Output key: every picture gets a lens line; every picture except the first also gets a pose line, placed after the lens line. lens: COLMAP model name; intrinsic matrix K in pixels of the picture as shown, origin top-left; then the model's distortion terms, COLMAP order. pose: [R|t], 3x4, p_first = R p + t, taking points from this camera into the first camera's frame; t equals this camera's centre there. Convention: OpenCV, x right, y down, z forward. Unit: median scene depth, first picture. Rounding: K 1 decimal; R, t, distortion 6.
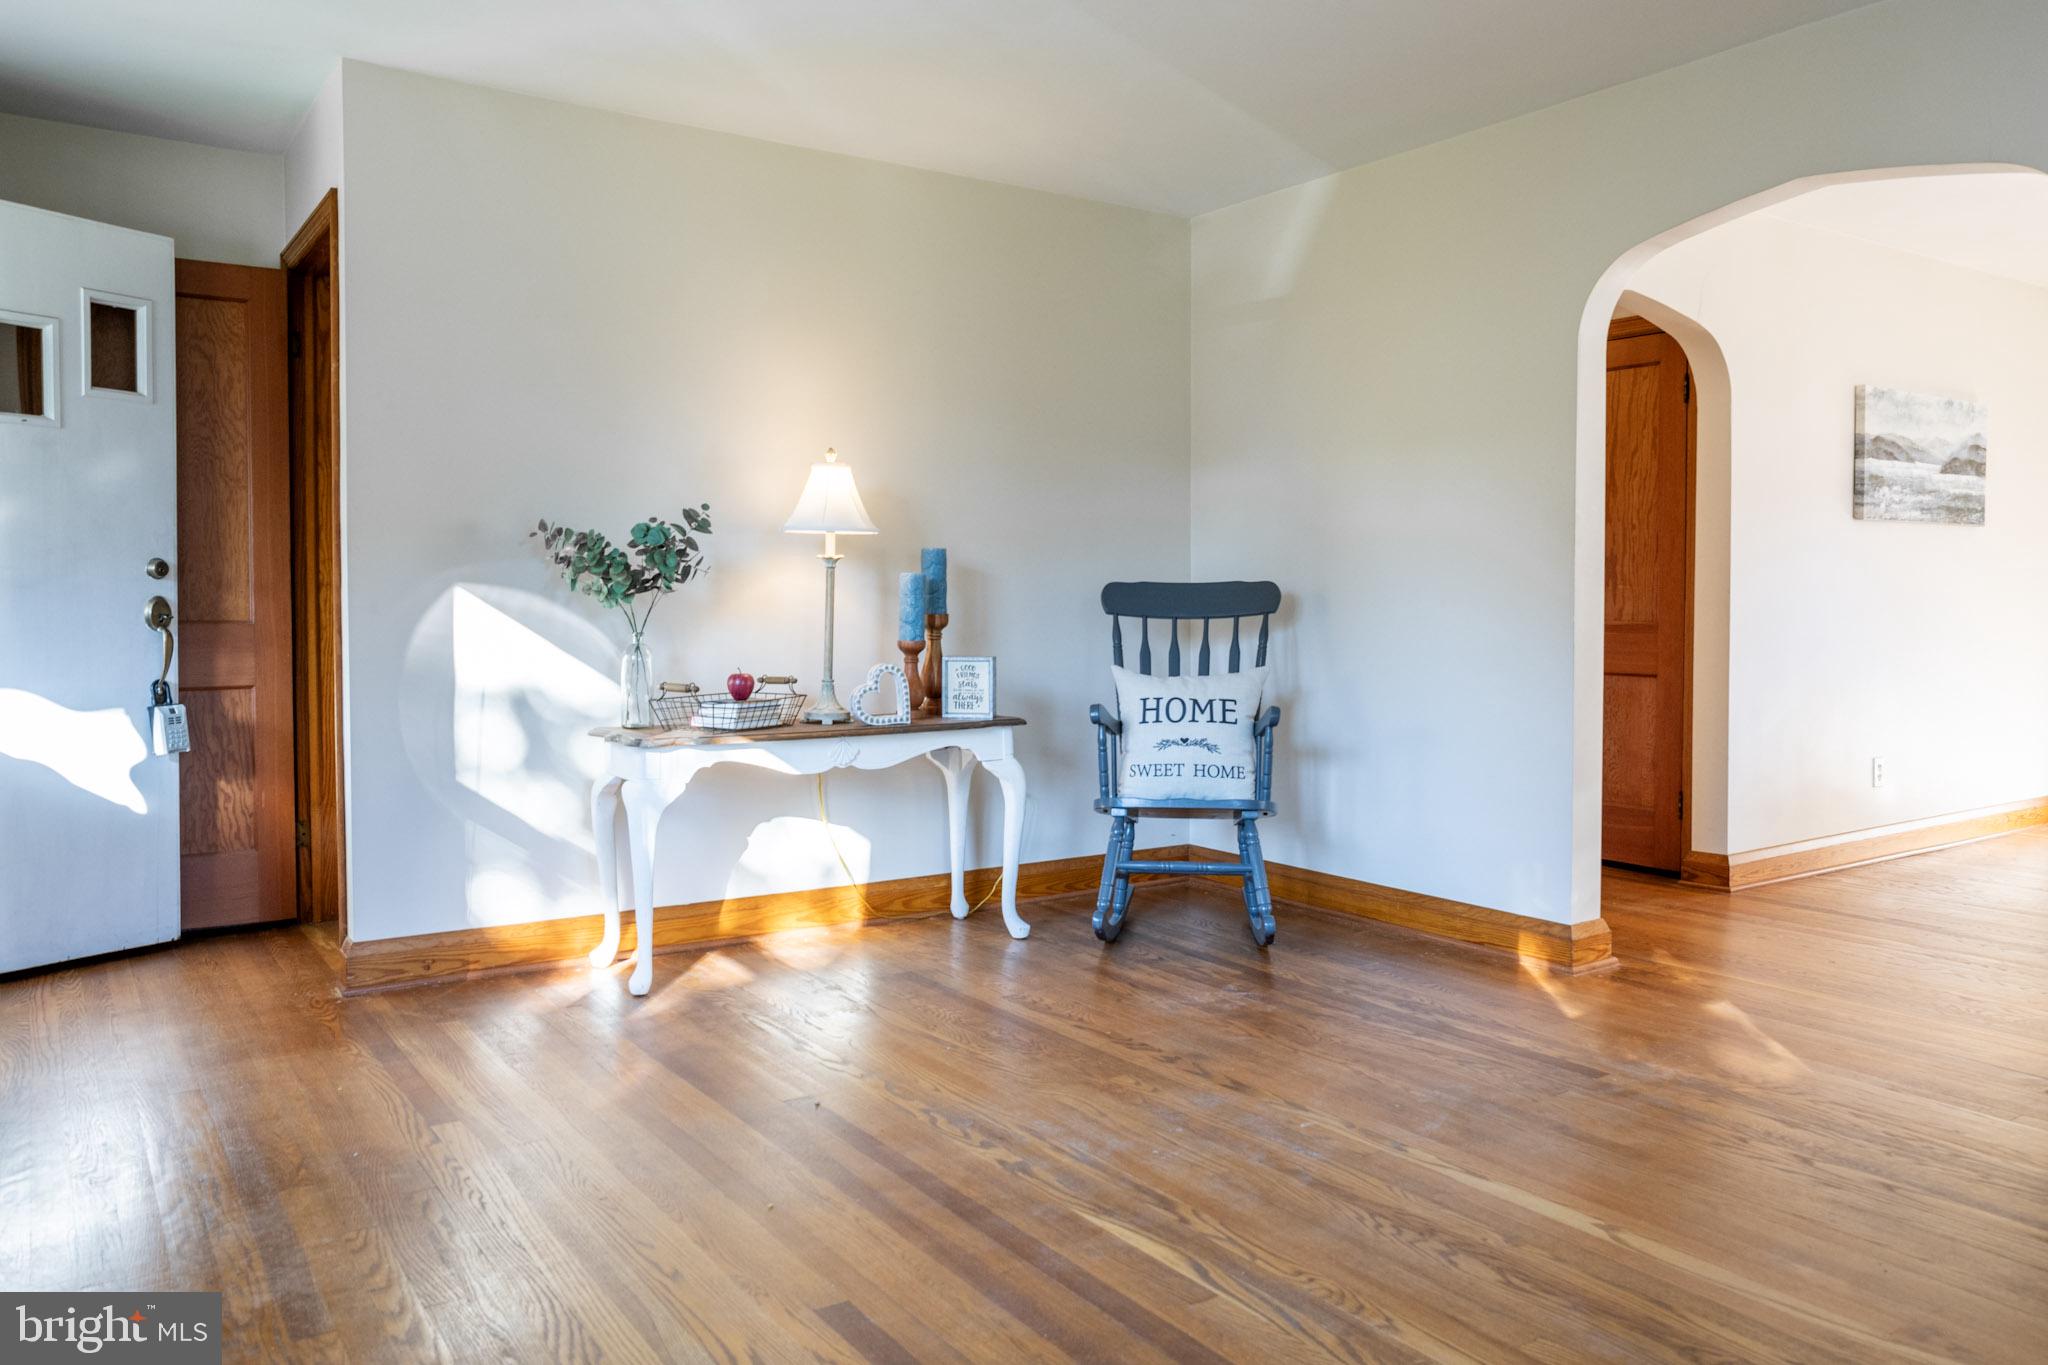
lens RADIAL K [[1471.4, 0, 1024.0], [0, 1471.4, 682.5], [0, 0, 1]] dist [-0.035599, 0.000988]
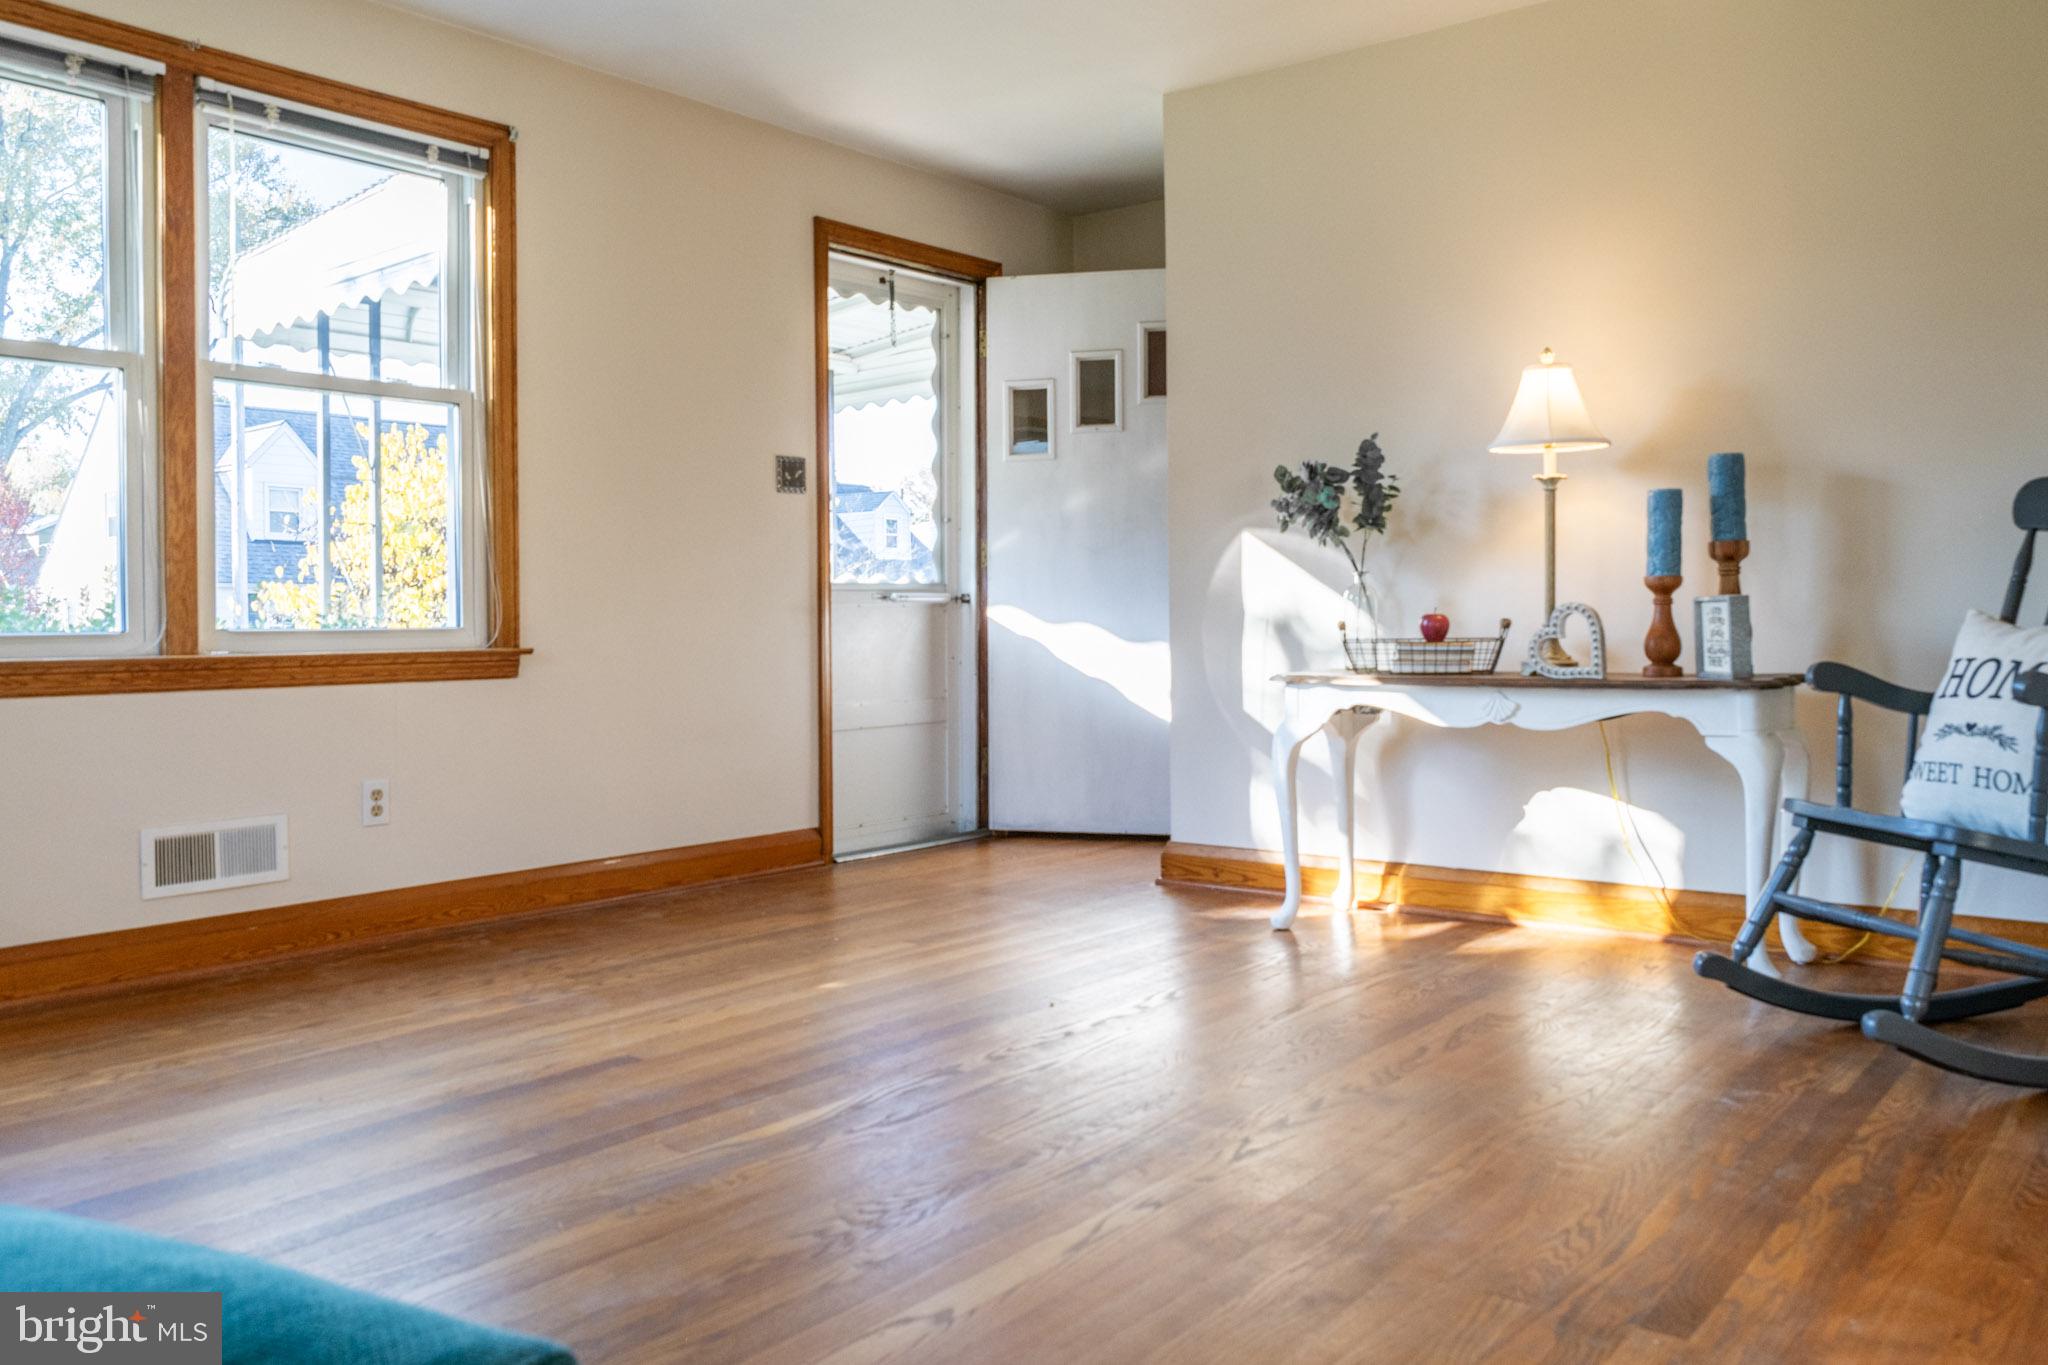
lens RADIAL K [[1601.7, 0, 1023.0], [0, 1601.7, 653.0], [0, 0, 1]] dist [-0.003324, 0.000799]
pose [[0.296110, 0.017172, -0.954999, 0.850659], [-0.045218, 0.998969, 0.003942, 0.032531], [0.954083, 0.042016, 0.296582, 0.580877]]
